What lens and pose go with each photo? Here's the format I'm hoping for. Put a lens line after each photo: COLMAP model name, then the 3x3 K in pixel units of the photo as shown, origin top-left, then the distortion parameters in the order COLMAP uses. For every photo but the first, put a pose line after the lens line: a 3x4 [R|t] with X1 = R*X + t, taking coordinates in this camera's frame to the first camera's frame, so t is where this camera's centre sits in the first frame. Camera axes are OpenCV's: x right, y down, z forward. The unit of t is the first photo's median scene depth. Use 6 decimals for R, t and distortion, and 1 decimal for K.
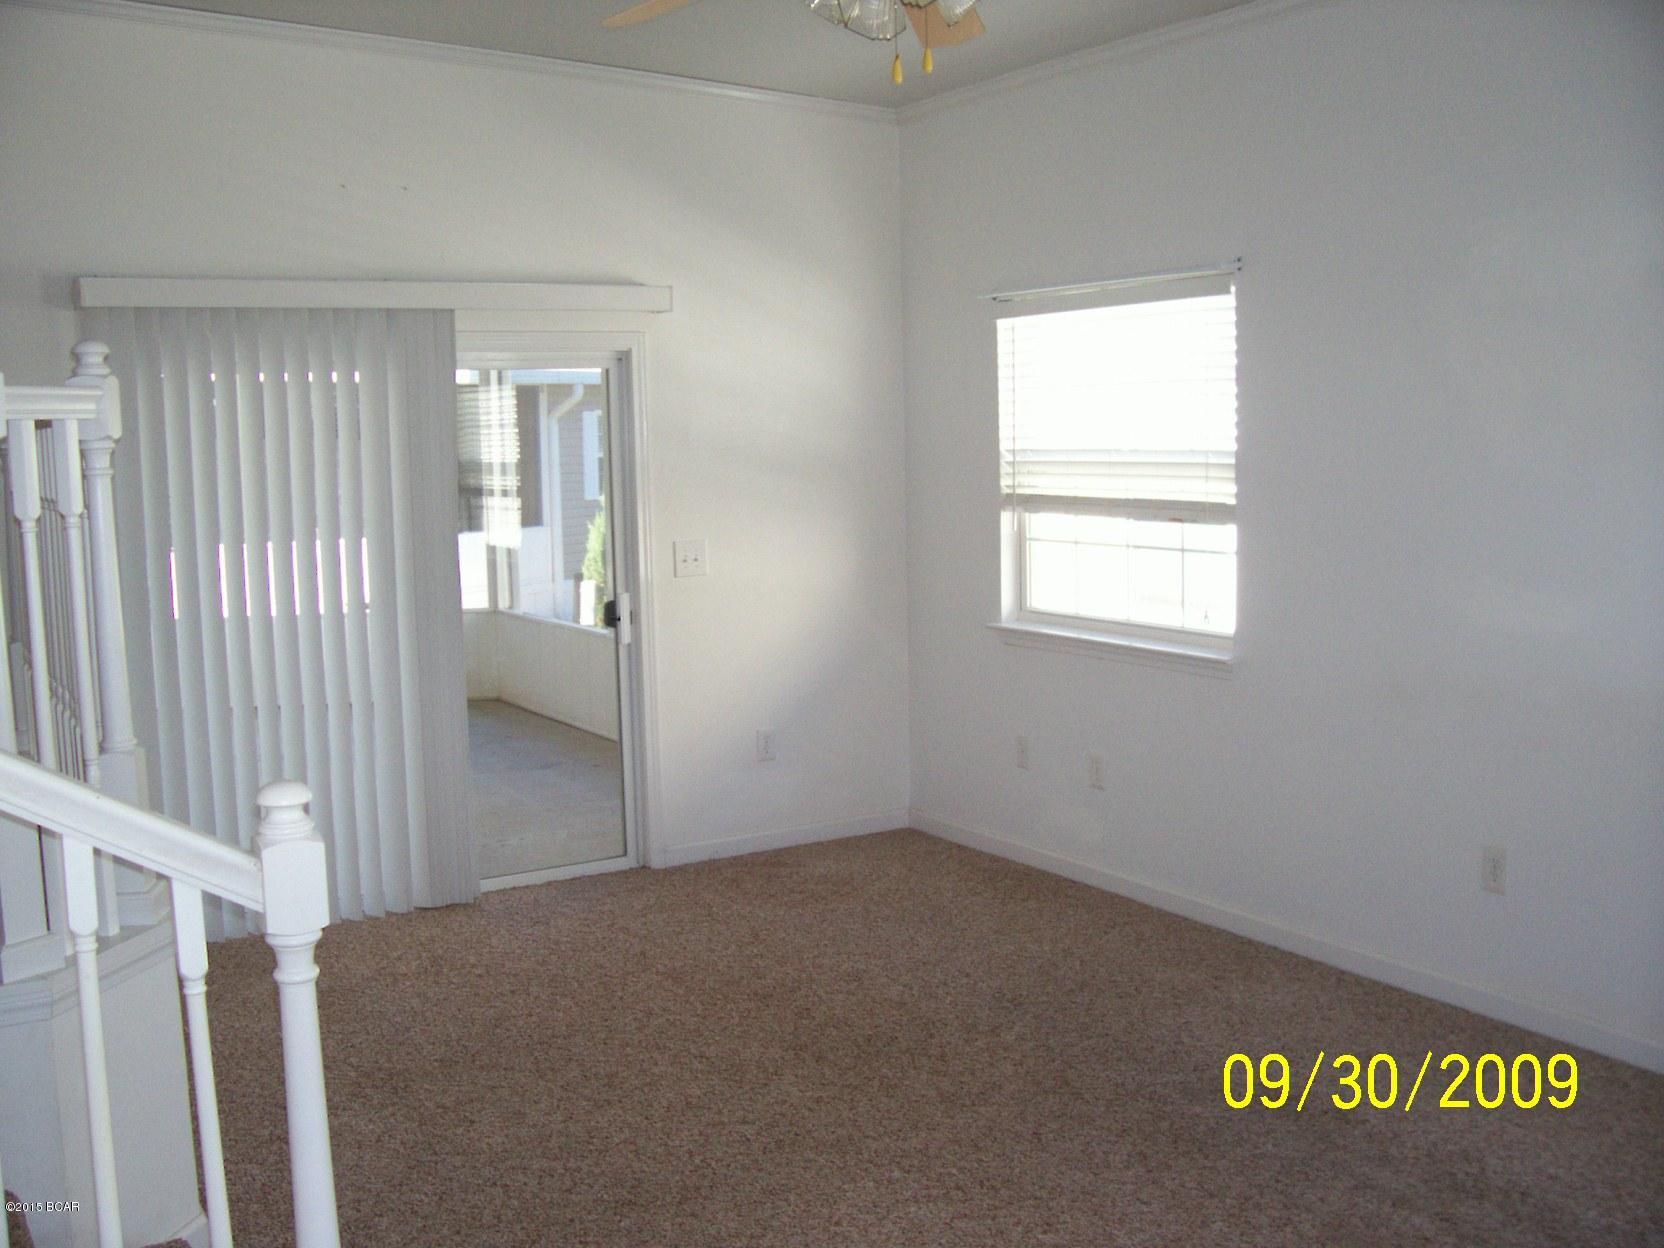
lens RADIAL K [[1584.2, 0, 832.0], [0, 1584.2, 624.0], [0, 0, 1]] dist [-0.155361, 0.002950]
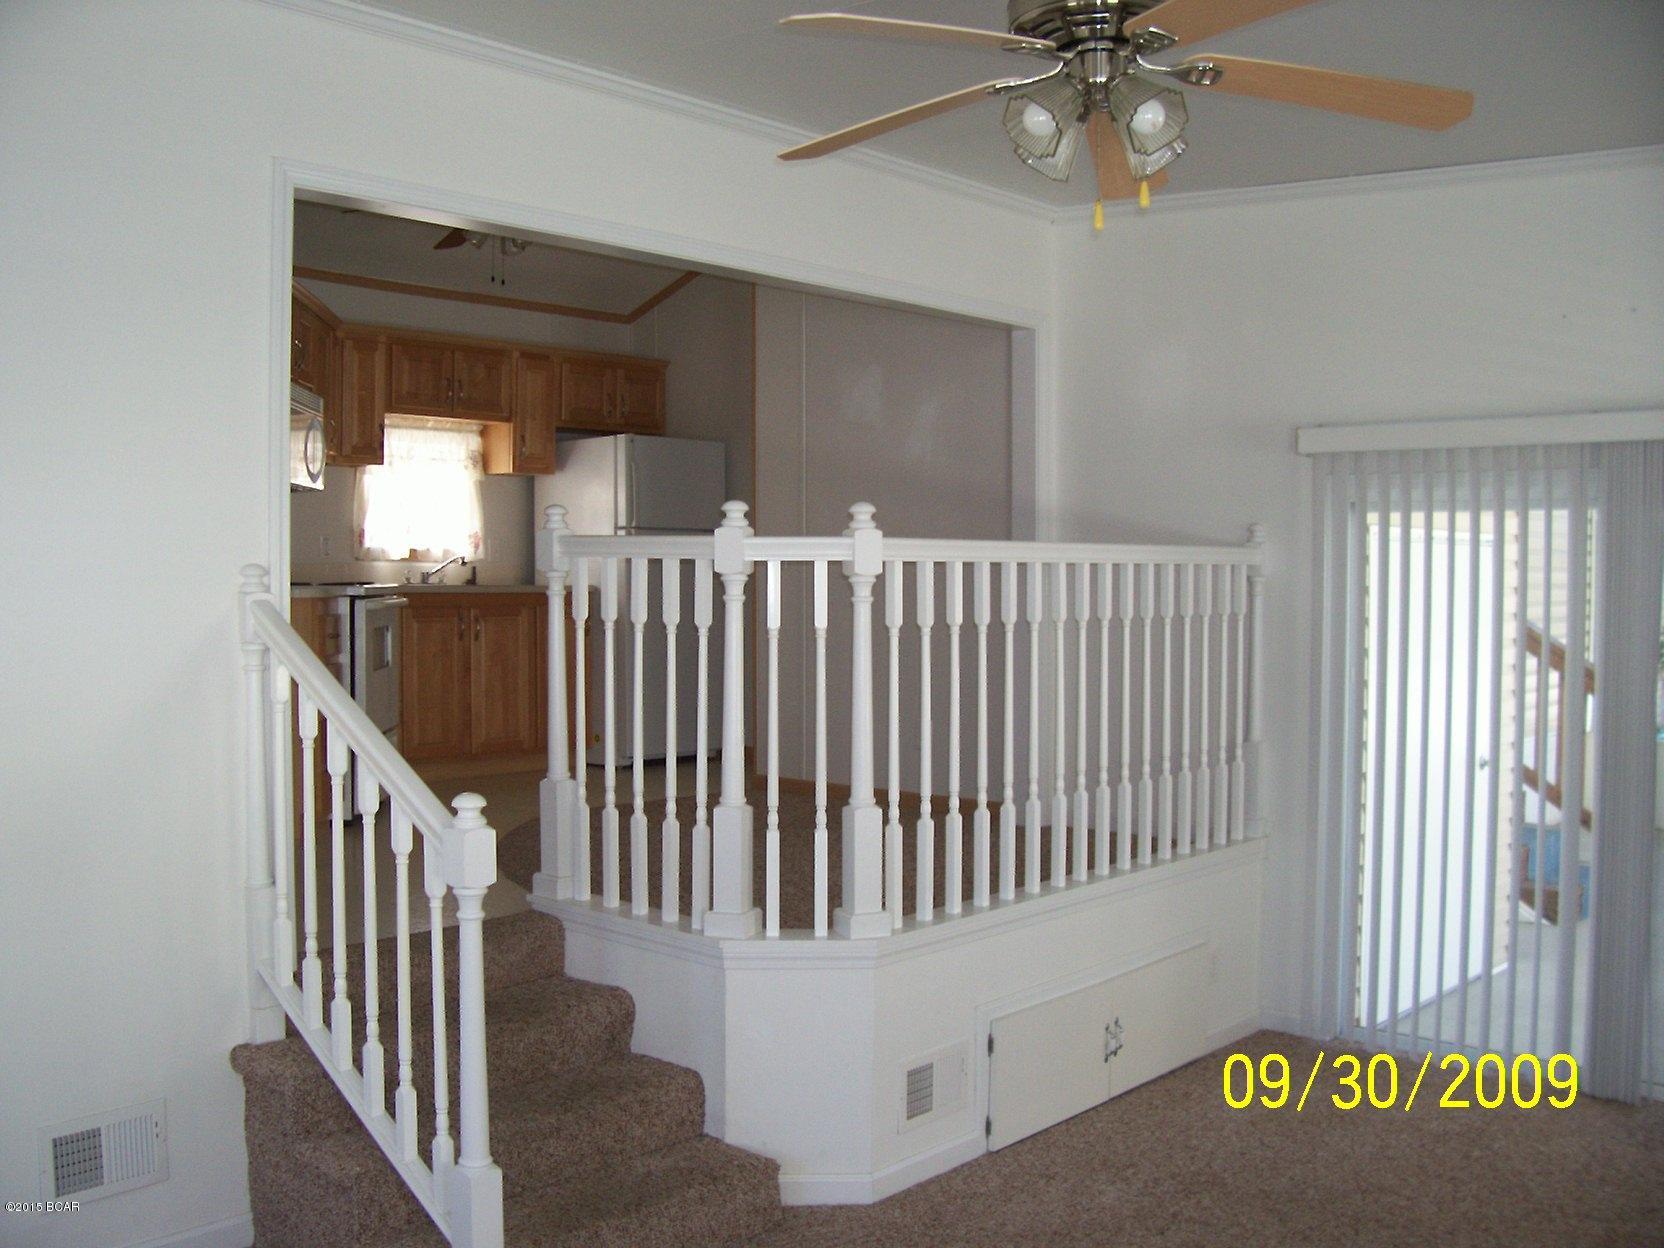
lens RADIAL K [[1584.2, 0, 832.0], [0, 1584.2, 624.0], [0, 0, 1]] dist [-0.155361, 0.002950]
pose [[0.254555, 0.045400, -0.965992, 0.568367], [-0.120683, 0.992580, 0.014848, -0.061131], [0.959499, 0.112799, 0.258145, 0.390423]]
